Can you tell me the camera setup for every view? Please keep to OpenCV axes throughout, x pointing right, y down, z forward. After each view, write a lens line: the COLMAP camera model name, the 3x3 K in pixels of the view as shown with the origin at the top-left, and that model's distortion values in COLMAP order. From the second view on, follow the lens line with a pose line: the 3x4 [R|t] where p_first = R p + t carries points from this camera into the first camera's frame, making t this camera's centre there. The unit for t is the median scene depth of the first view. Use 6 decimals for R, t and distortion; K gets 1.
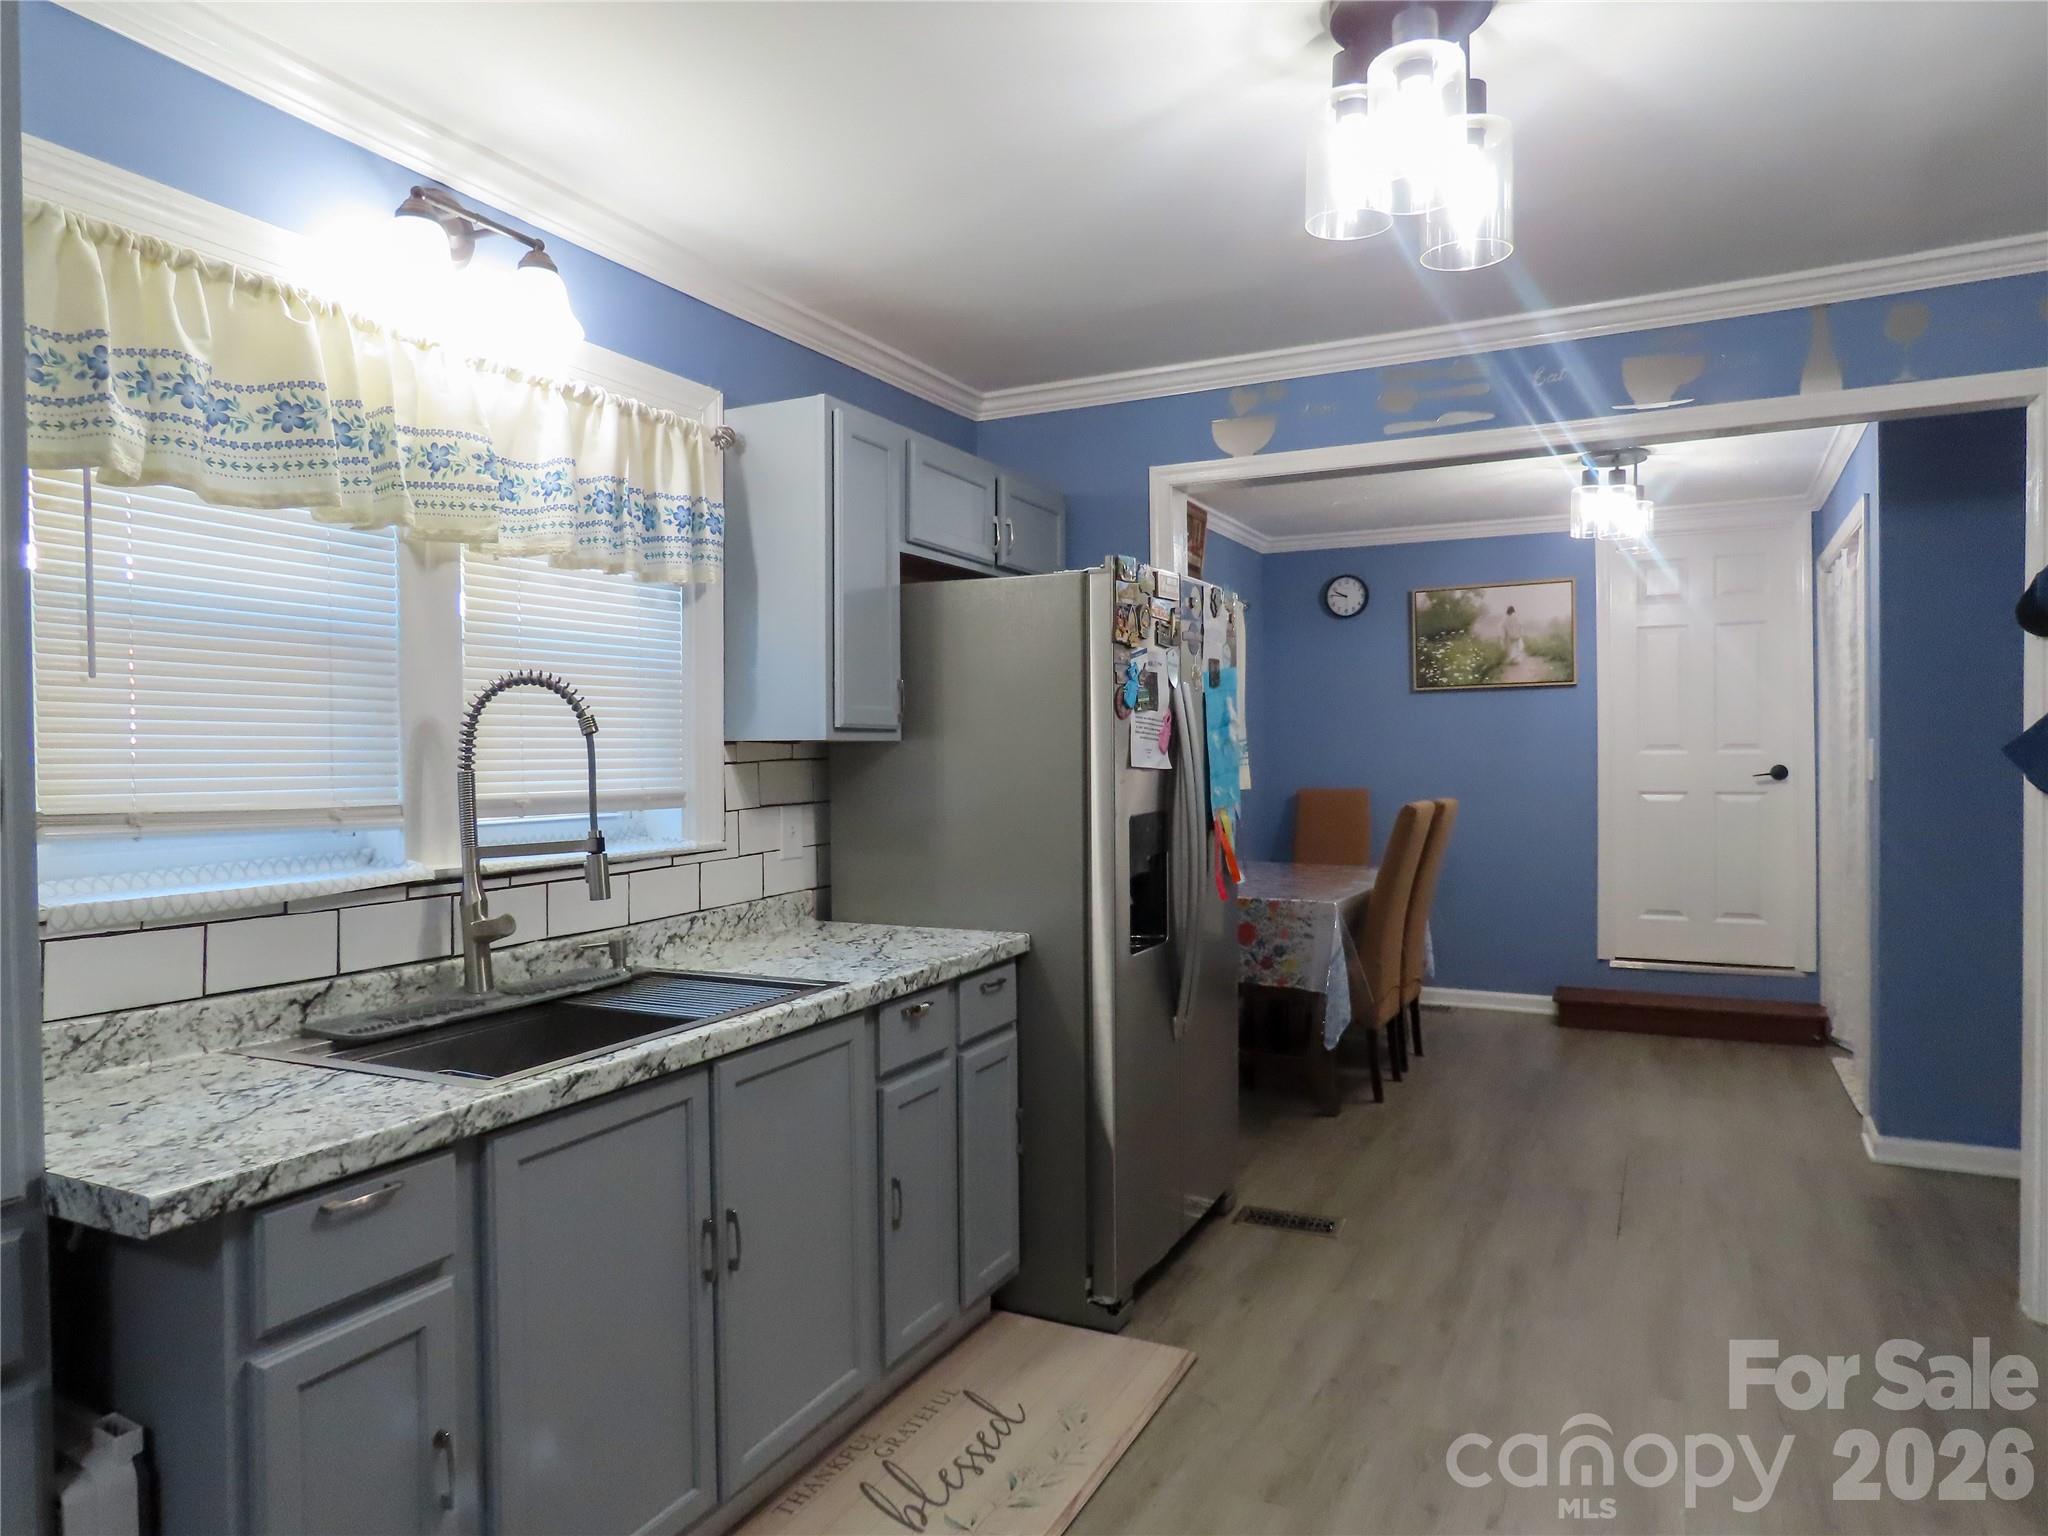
lens RADIAL K [[1246.1, 0, 1024.0], [0, 1246.1, 768.0], [0, 0, 1]] dist [-0.000590, -0.002101]
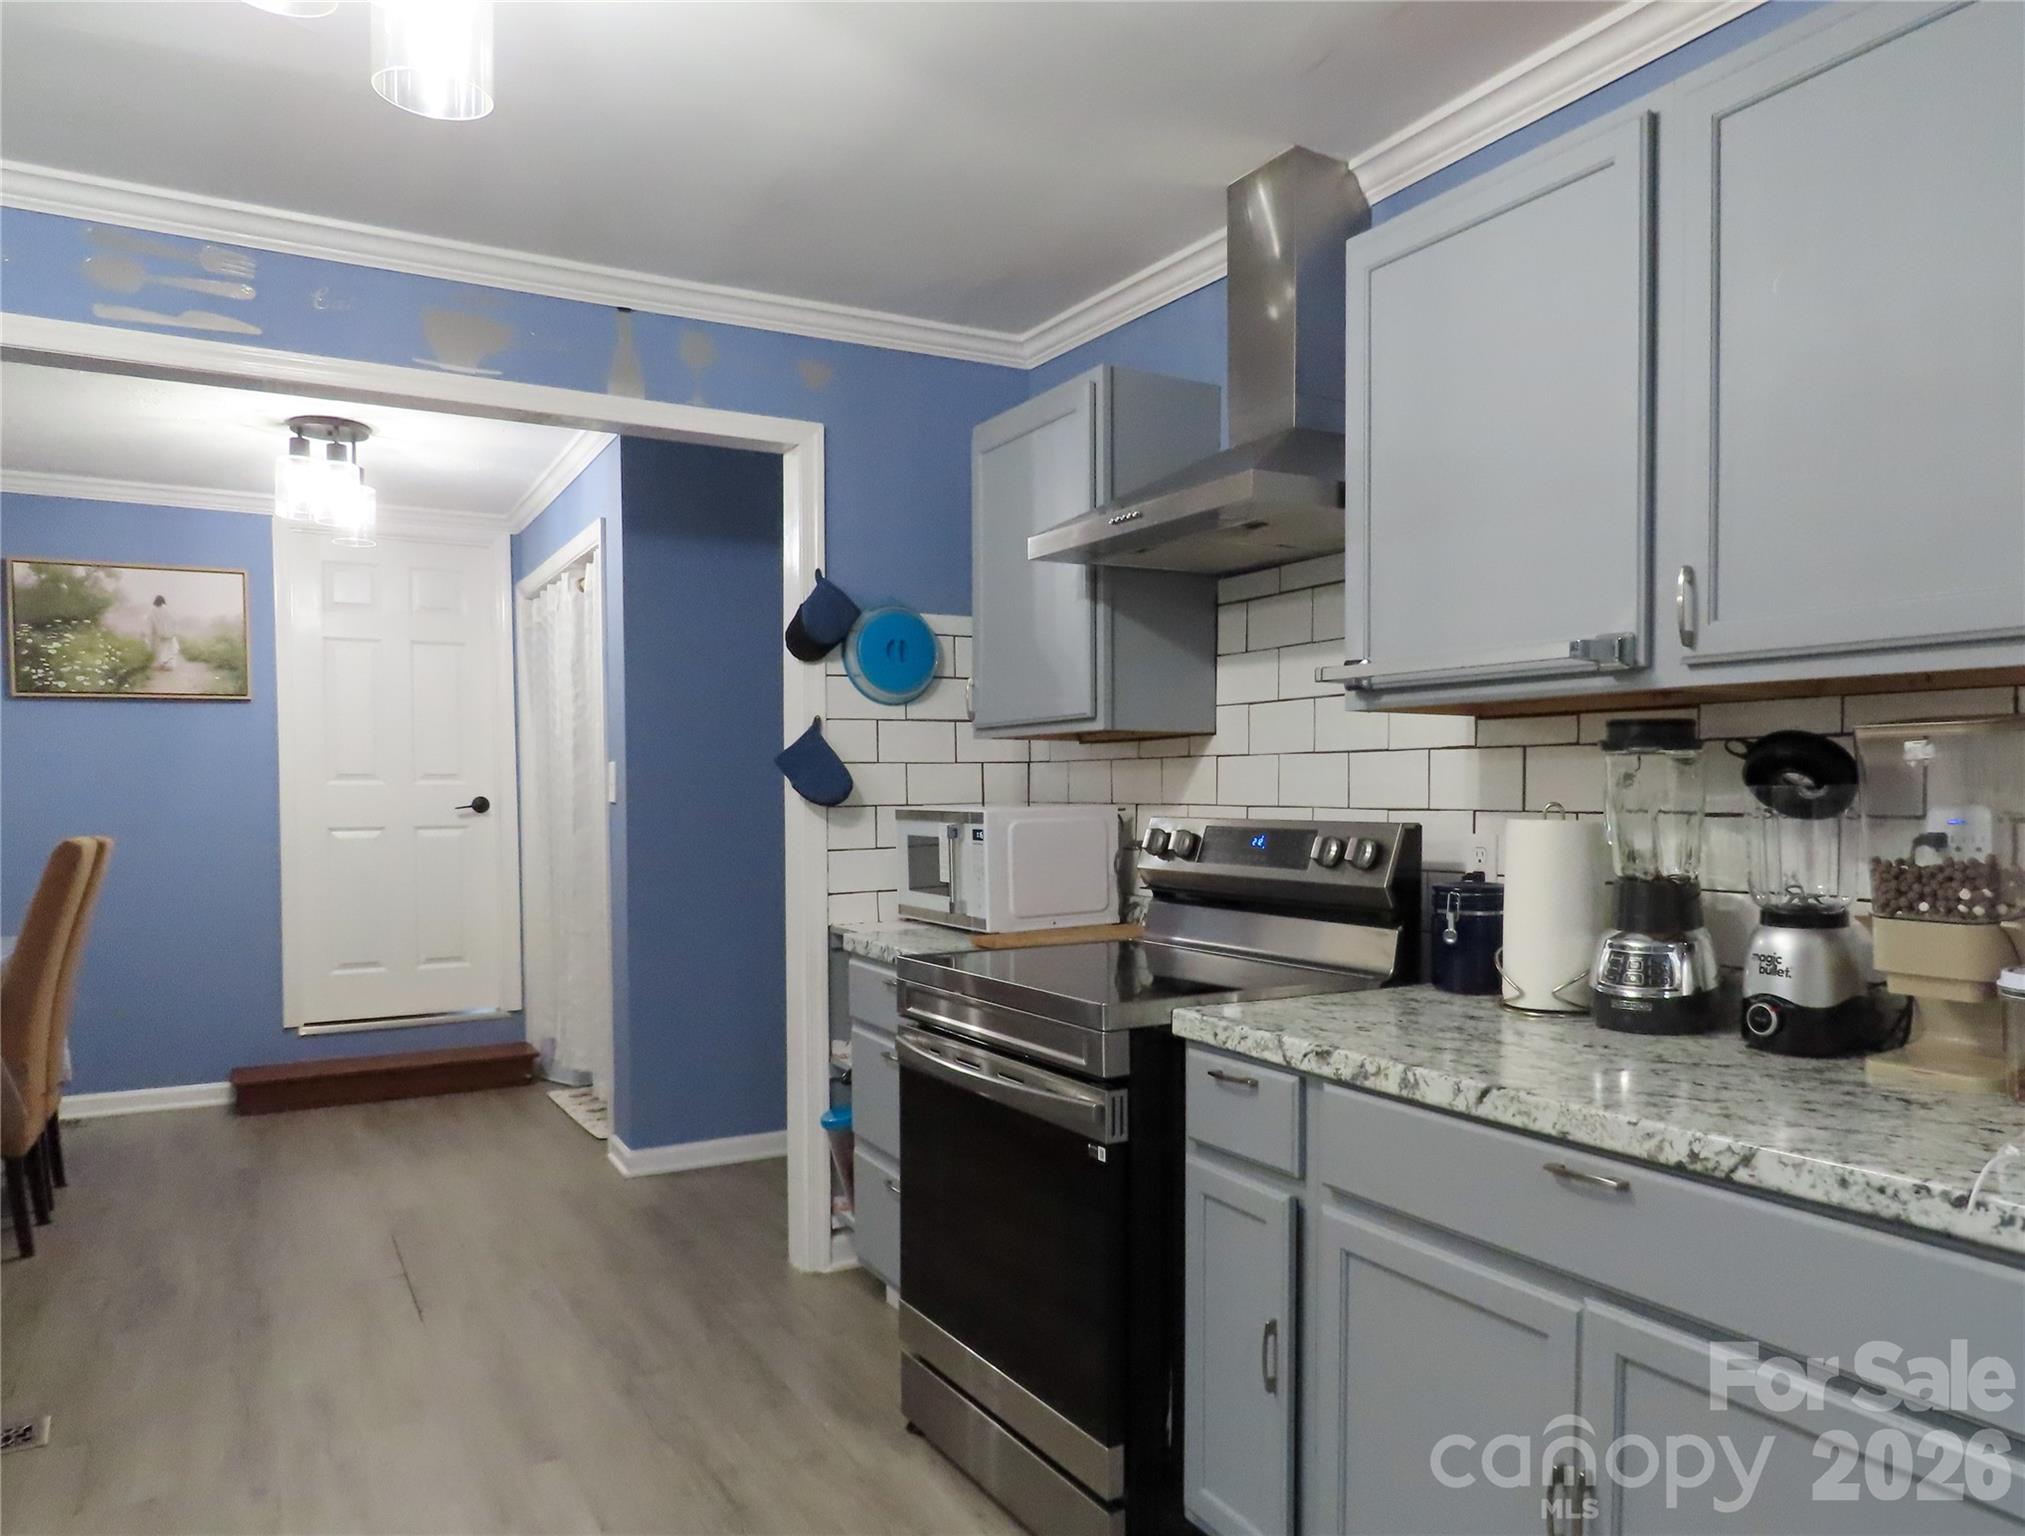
lens RADIAL K [[1416.1, 0, 1015.6], [0, 1416.1, 838.6], [0, 0, 1]] dist [-0.003028, -0.003871]
pose [[0.547481, -0.014520, 0.836692, -0.070402], [0.007782, 0.999895, 0.012260, 0.019024], [-0.836782, -0.000200, 0.547537, 0.069528]]
